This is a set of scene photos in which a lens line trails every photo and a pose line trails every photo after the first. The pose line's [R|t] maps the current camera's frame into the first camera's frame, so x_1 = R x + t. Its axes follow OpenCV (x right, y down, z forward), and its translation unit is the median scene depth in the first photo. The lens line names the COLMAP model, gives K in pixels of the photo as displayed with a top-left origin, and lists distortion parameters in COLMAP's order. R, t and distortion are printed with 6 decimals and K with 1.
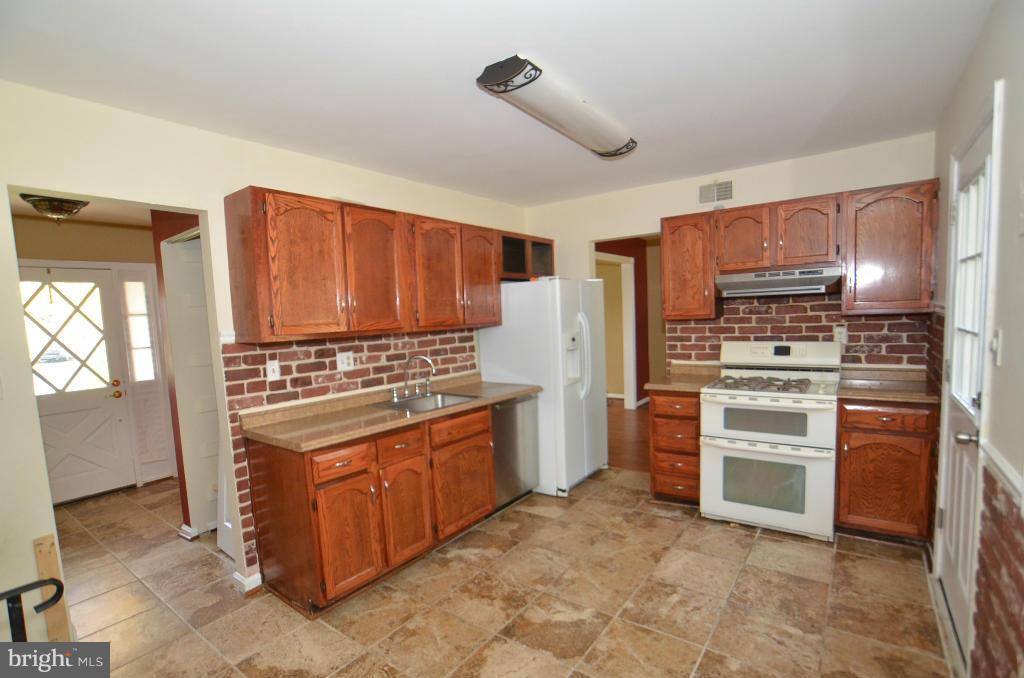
lens RADIAL K [[479.4, 0, 514.8], [0, 479.4, 354.0], [0, 0, 1]] dist [-0.029575, 0.000263]
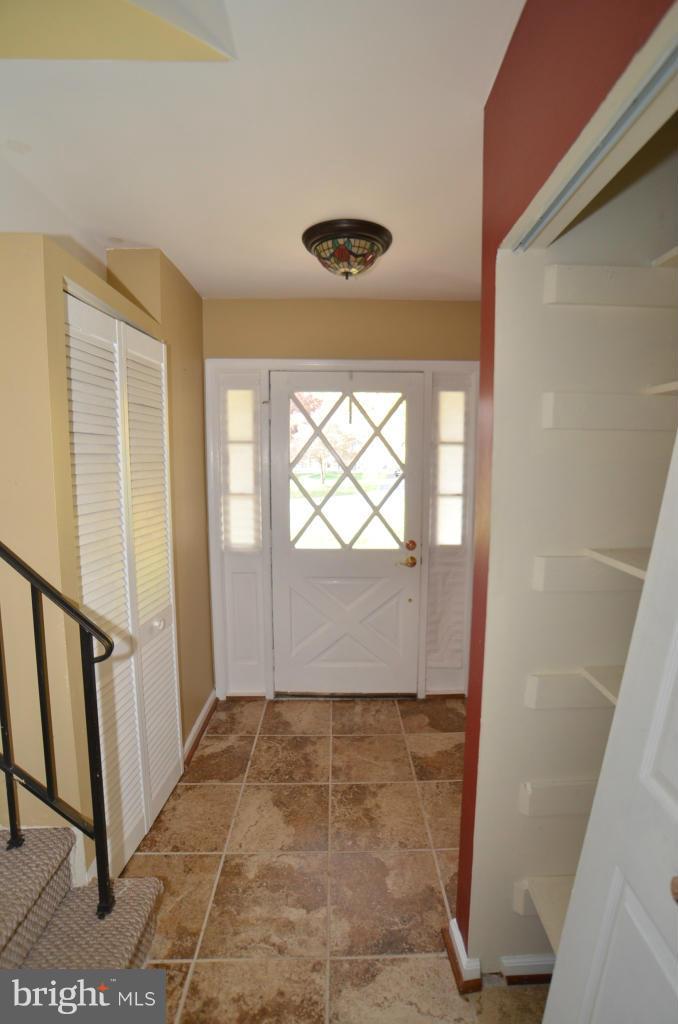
lens RADIAL K [[479.4, 0, 338.2], [0, 479.4, 510.5], [0, 0, 1]] dist [-0.029575, 0.000263]
pose [[0.588557, 0.139228, -0.796377, -0.447477], [-0.100587, 0.990016, 0.098743, -0.051736], [0.802174, 0.021989, 0.596686, 0.607580]]
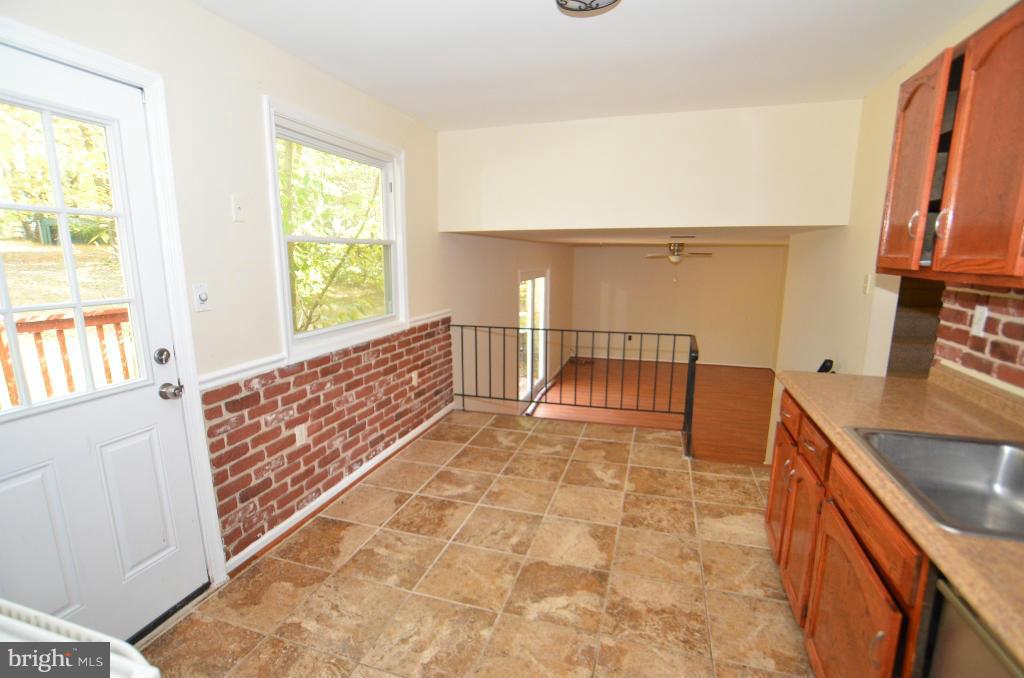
lens RADIAL K [[479.4, 0, 502.5], [0, 479.4, 348.7], [0, 0, 1]] dist [-0.029575, 0.000263]
pose [[-0.949866, 0.110990, -0.292294, 0.266836], [0.025034, 0.958867, 0.282749, -0.103244], [0.311654, 0.261256, -0.913574, 1.086399]]
